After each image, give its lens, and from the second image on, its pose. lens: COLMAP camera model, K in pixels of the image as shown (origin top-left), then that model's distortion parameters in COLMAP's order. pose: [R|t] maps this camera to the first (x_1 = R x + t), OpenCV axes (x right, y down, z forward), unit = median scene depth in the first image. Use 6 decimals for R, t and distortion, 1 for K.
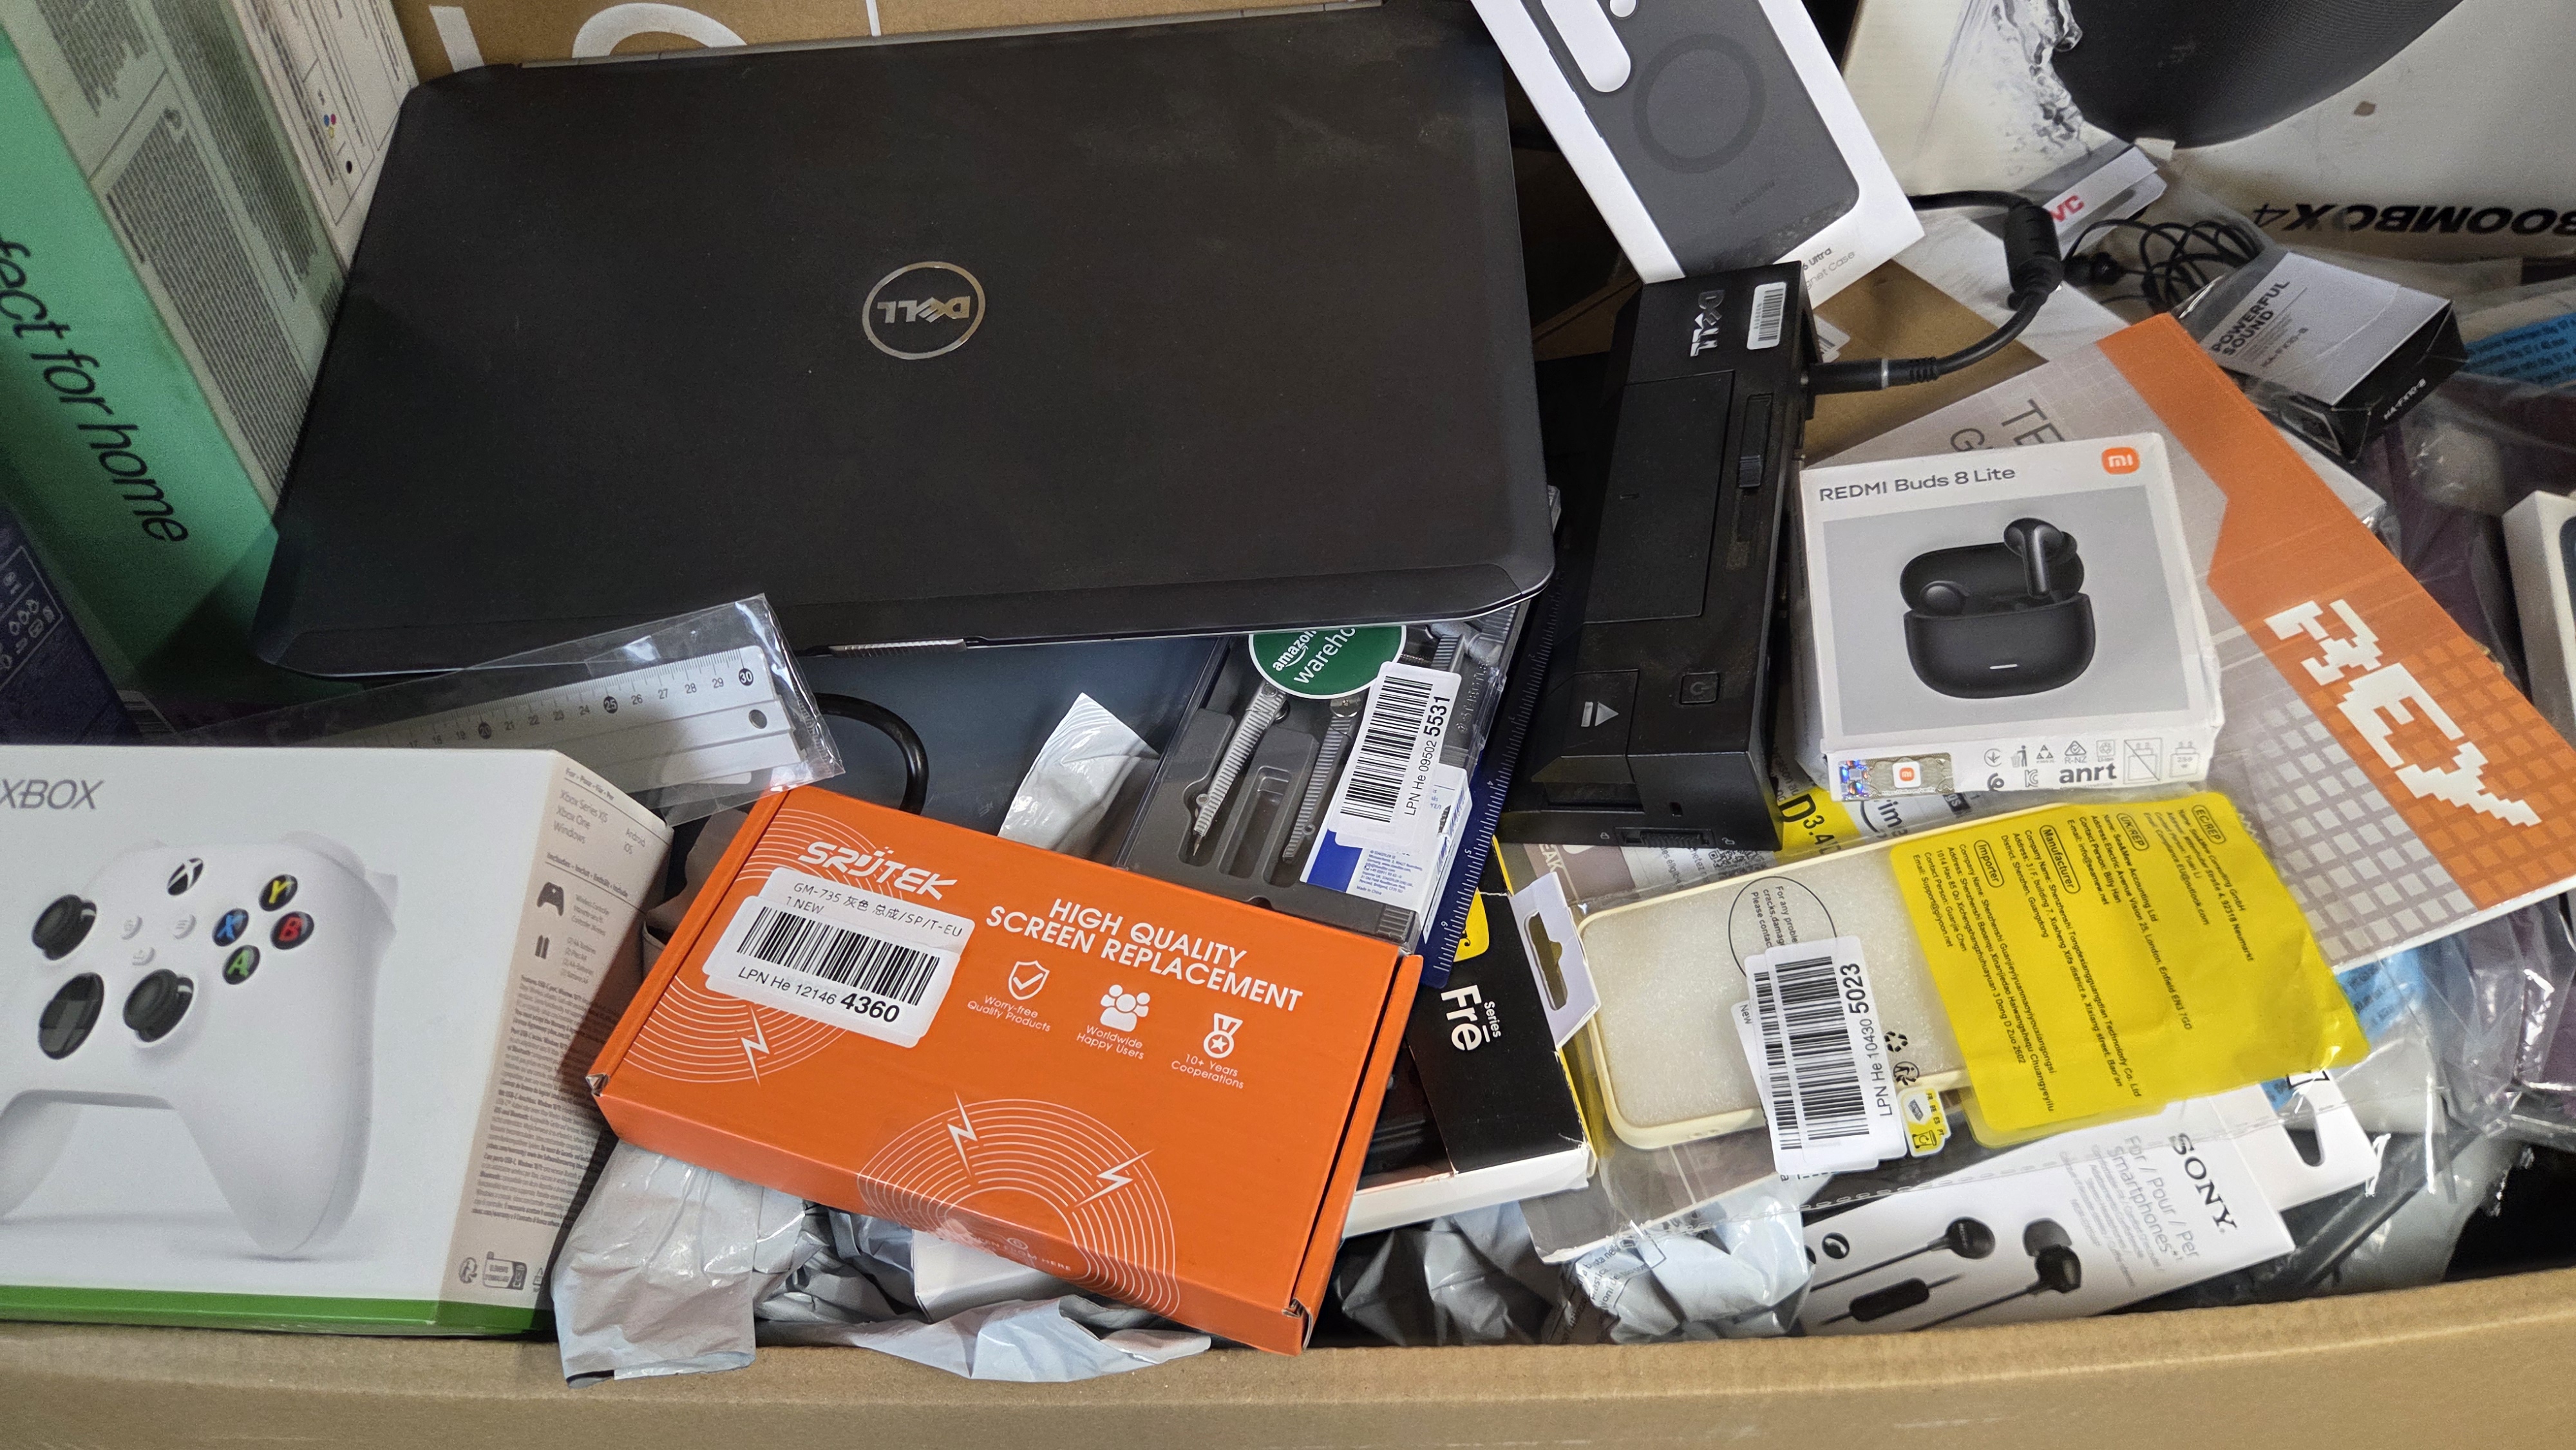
lens RADIAL K [[1856.6, 0, 1285.7], [0, 1856.6, 689.5], [0, 0, 1]] dist [0.084278, -0.095774]
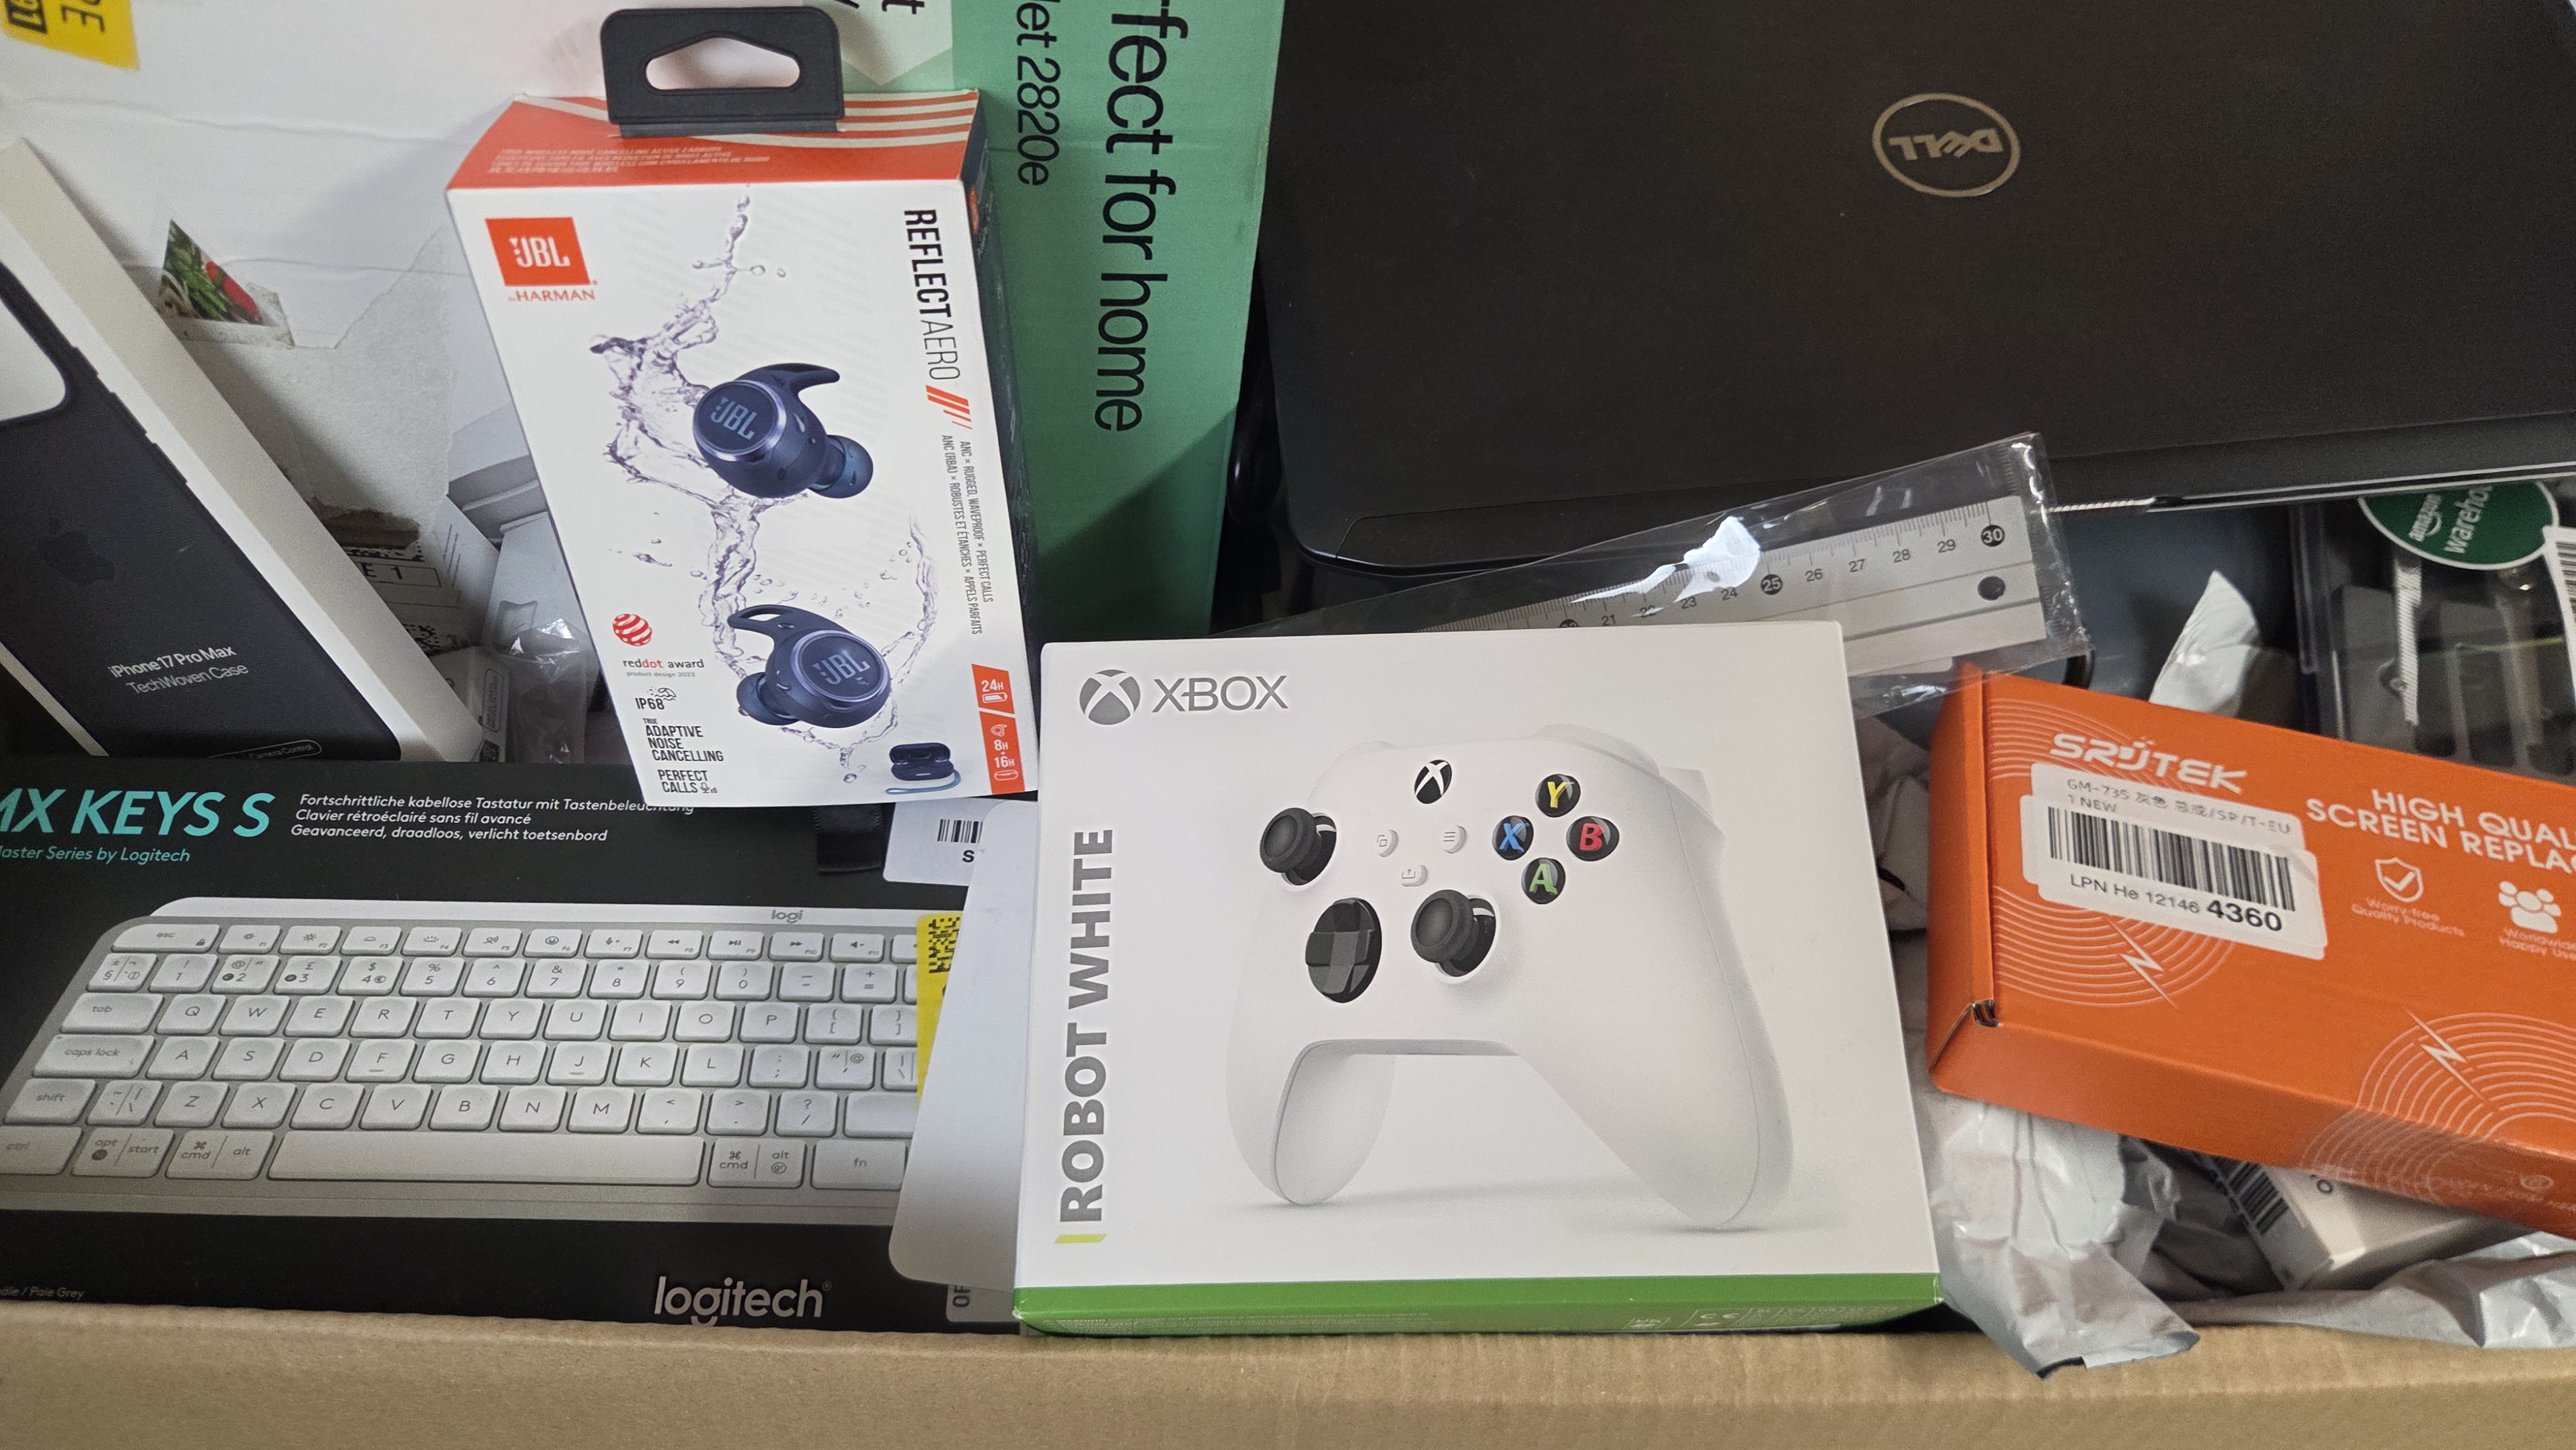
lens RADIAL K [[1859.3, 0, 1288.0], [0, 1859.3, 725.0], [0, 0, 1]] dist [0.070002, -0.084075]
pose [[0.997279, -0.031964, 0.066436, -0.568305], [0.033136, 0.999313, -0.016622, 0.069843], [-0.065859, 0.018778, 0.997652, 0.159116]]
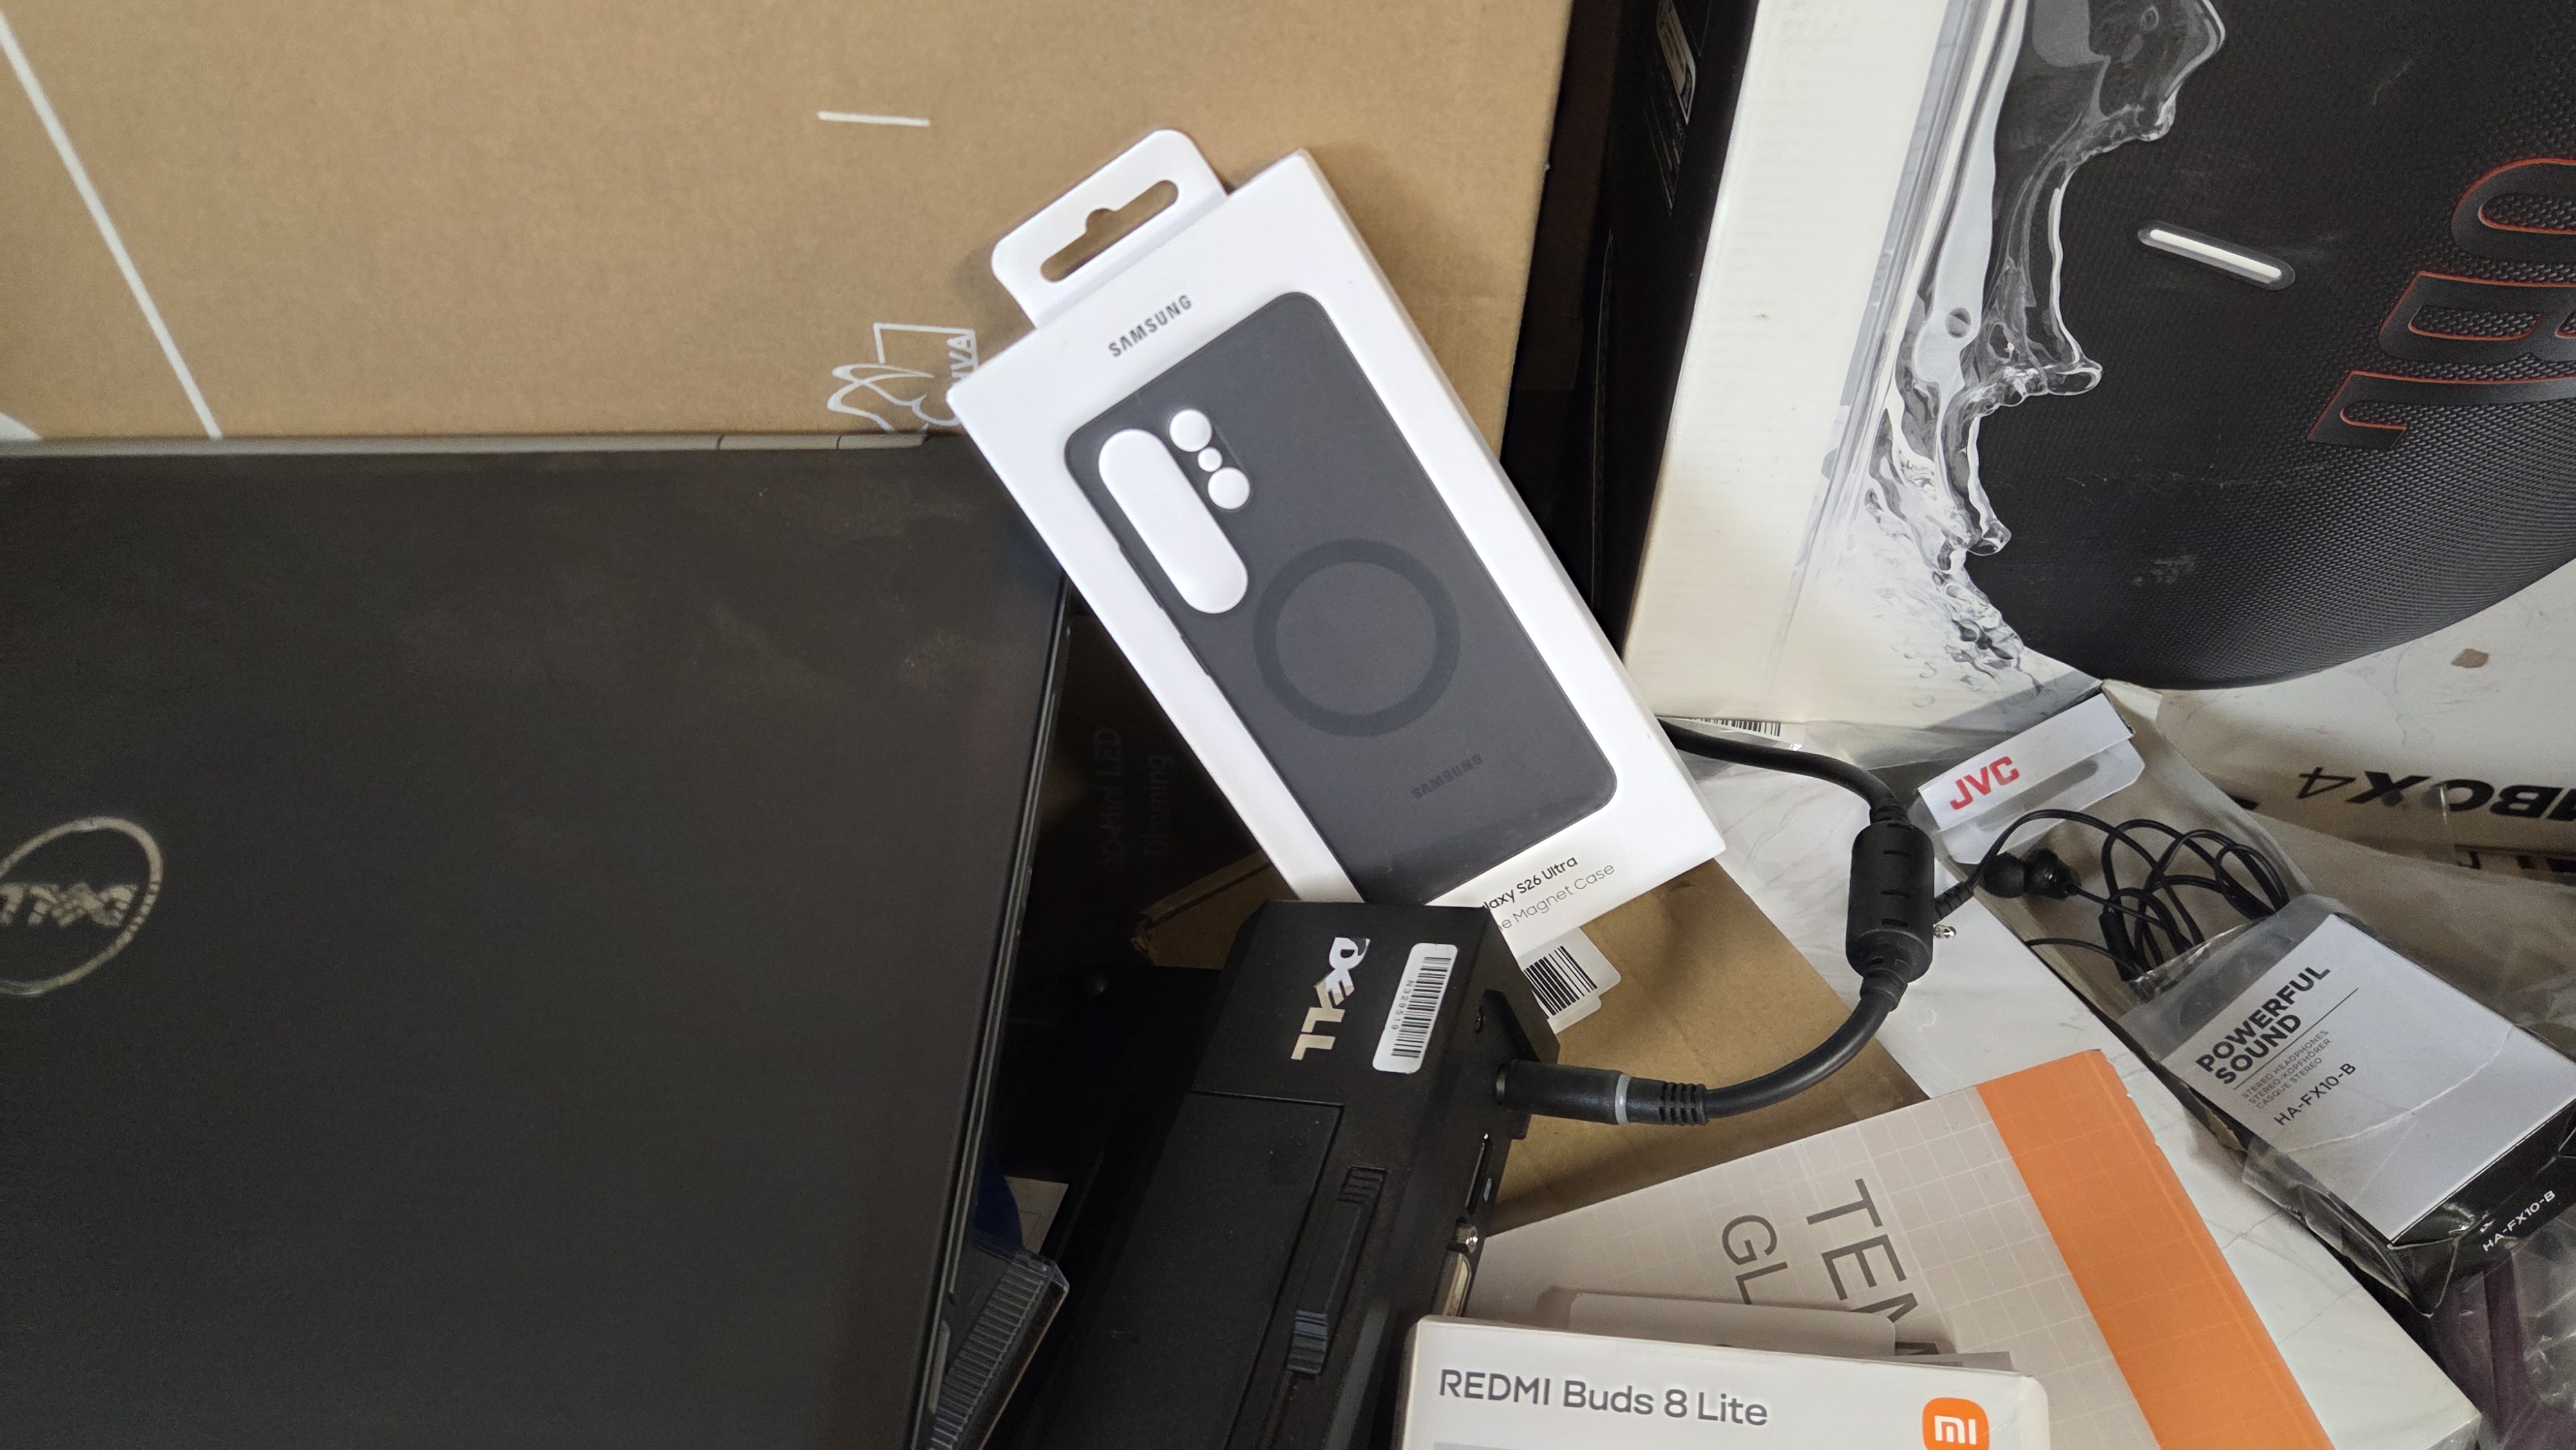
lens RADIAL K [[2006.7, 0, 1137.9], [0, 2006.7, 744.0], [0, 0, 1]] dist [0.082840, -0.091855]
pose [[0.994289, 0.068979, -0.081428, 0.232890], [-0.077215, 0.991704, -0.102763, -0.228338], [0.073664, 0.108464, 0.991367, 0.363623]]
